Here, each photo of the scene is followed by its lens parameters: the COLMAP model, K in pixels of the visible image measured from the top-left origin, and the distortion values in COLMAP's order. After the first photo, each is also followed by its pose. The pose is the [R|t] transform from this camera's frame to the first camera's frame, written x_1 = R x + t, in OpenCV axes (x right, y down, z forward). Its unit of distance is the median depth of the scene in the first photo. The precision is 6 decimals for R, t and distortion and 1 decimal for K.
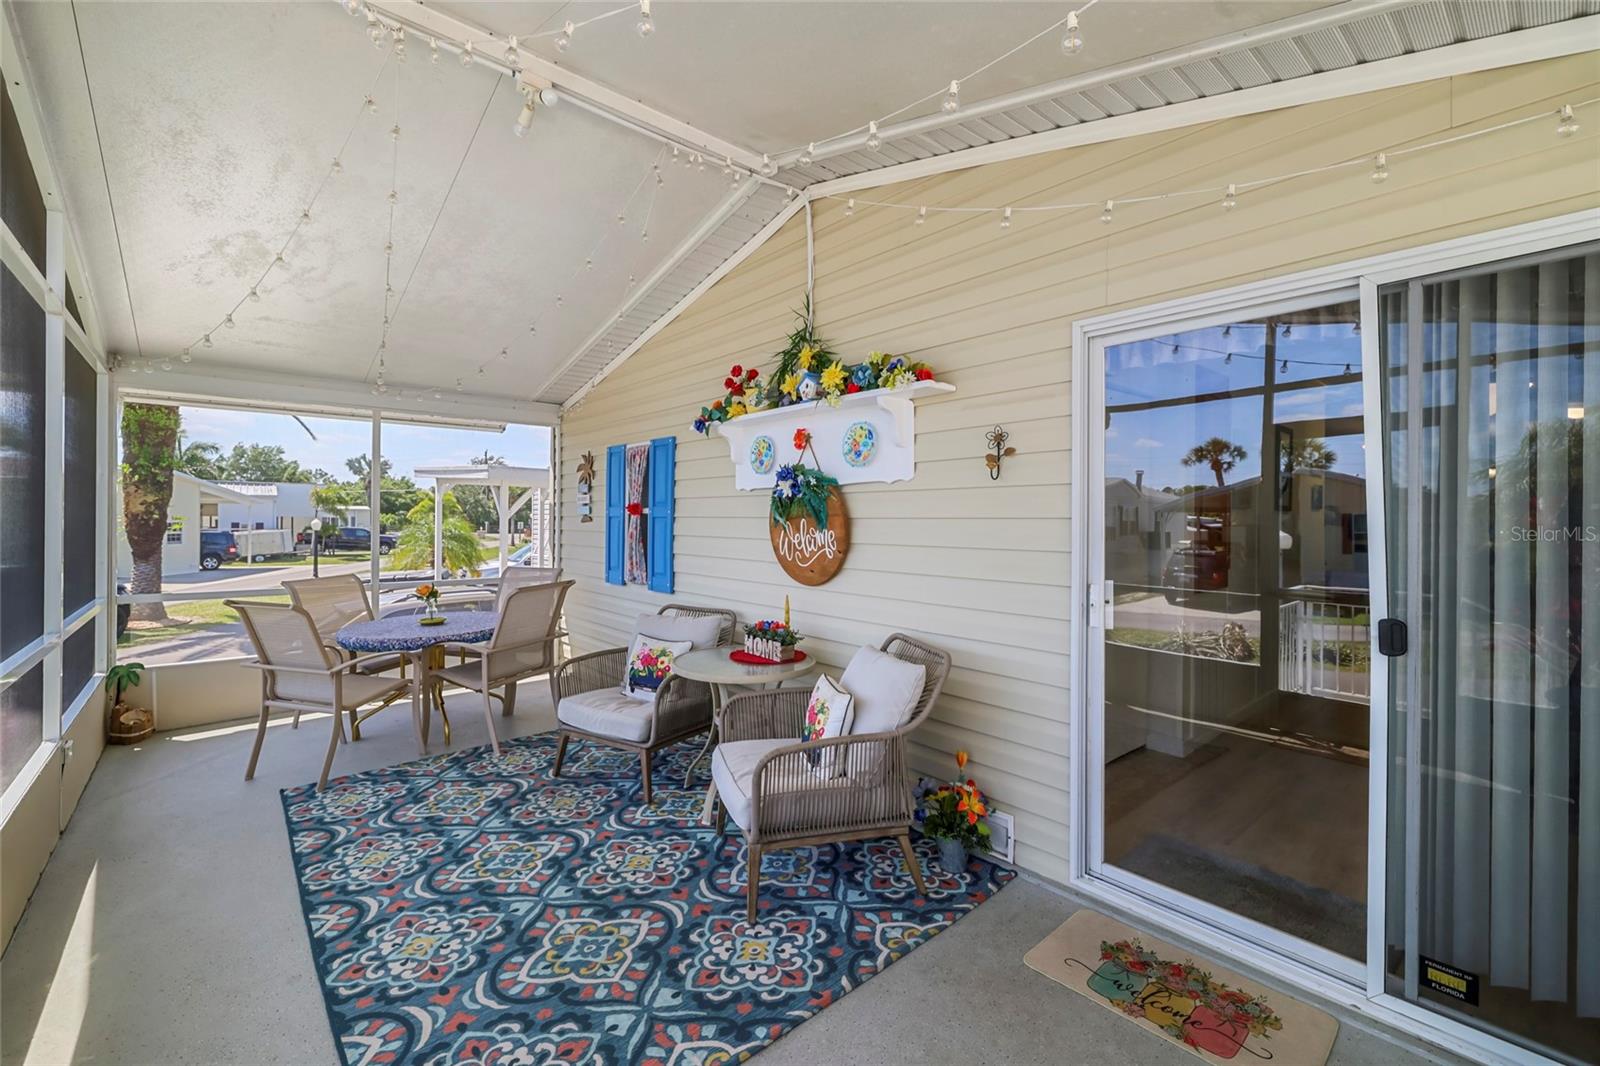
lens RADIAL K [[669.0, 0, 799.4], [0, 669.0, 526.0], [0, 0, 1]] dist [-0.001033, 0.000139]
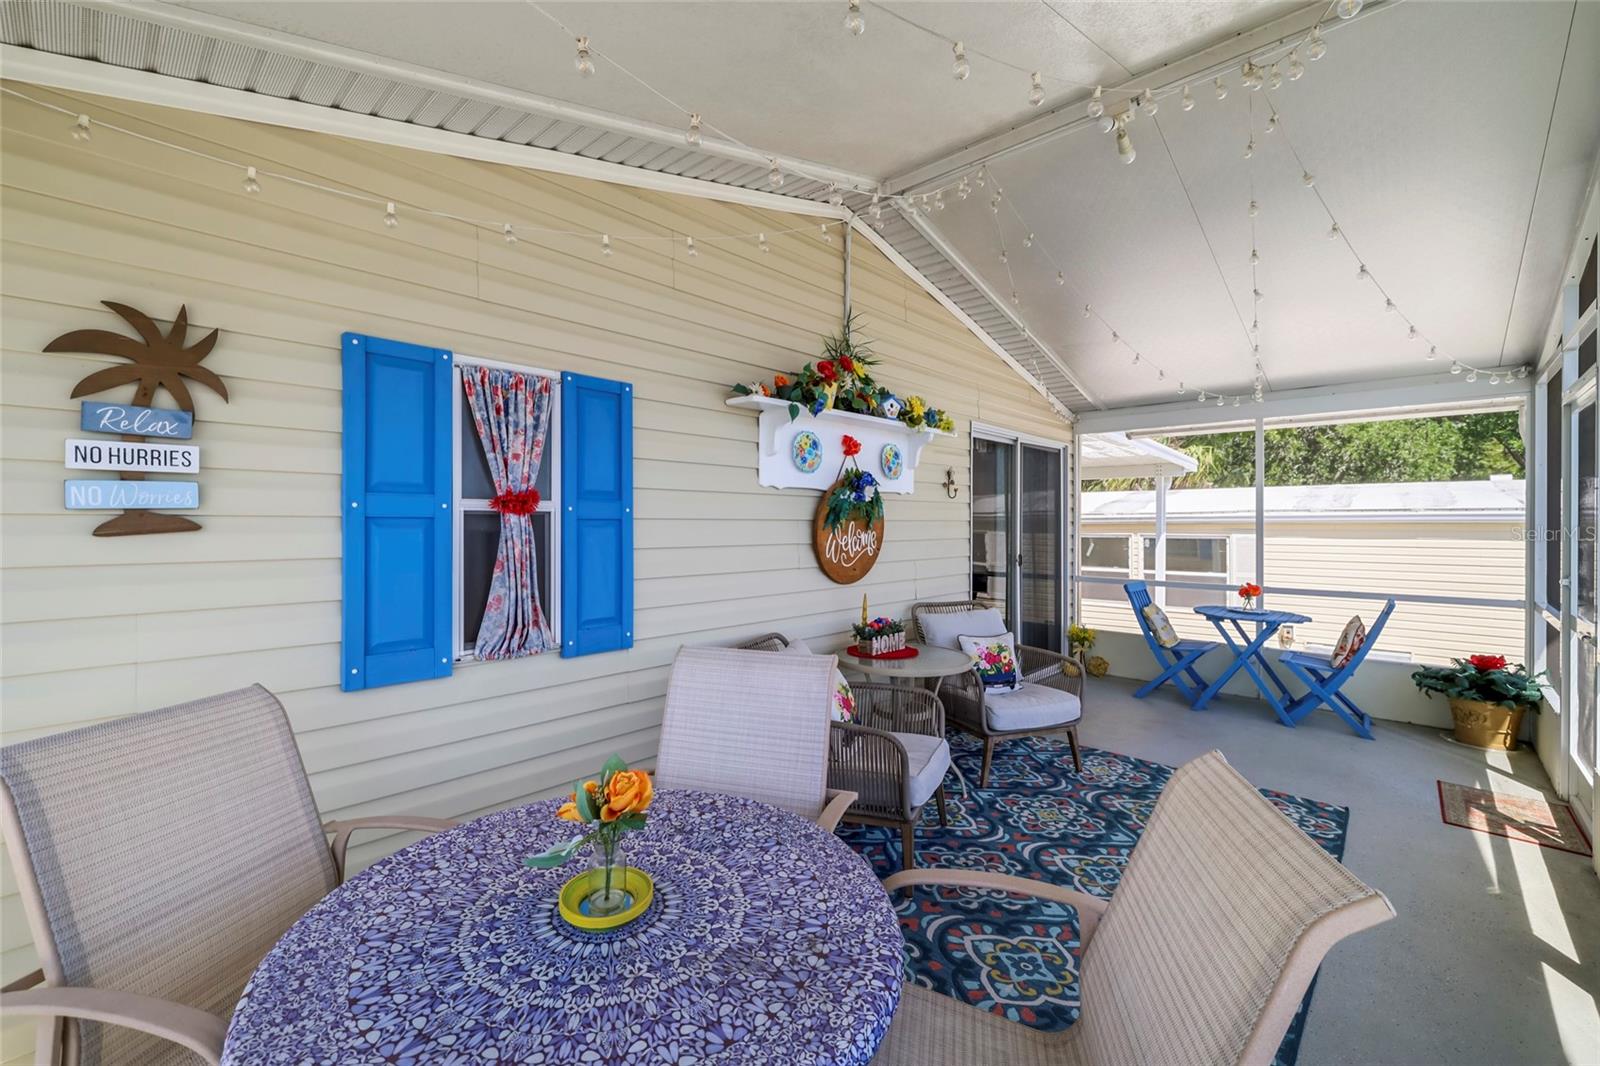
lens RADIAL K [[669.0, 0, 800.8], [0, 669.0, 521.4], [0, 0, 1]] dist [-0.001033, 0.000139]
pose [[-0.105609, -0.008327, 0.994373, -1.178570], [0.004091, 0.999953, 0.008808, -0.023017], [-0.994399, 0.004998, -0.105570, 1.346587]]
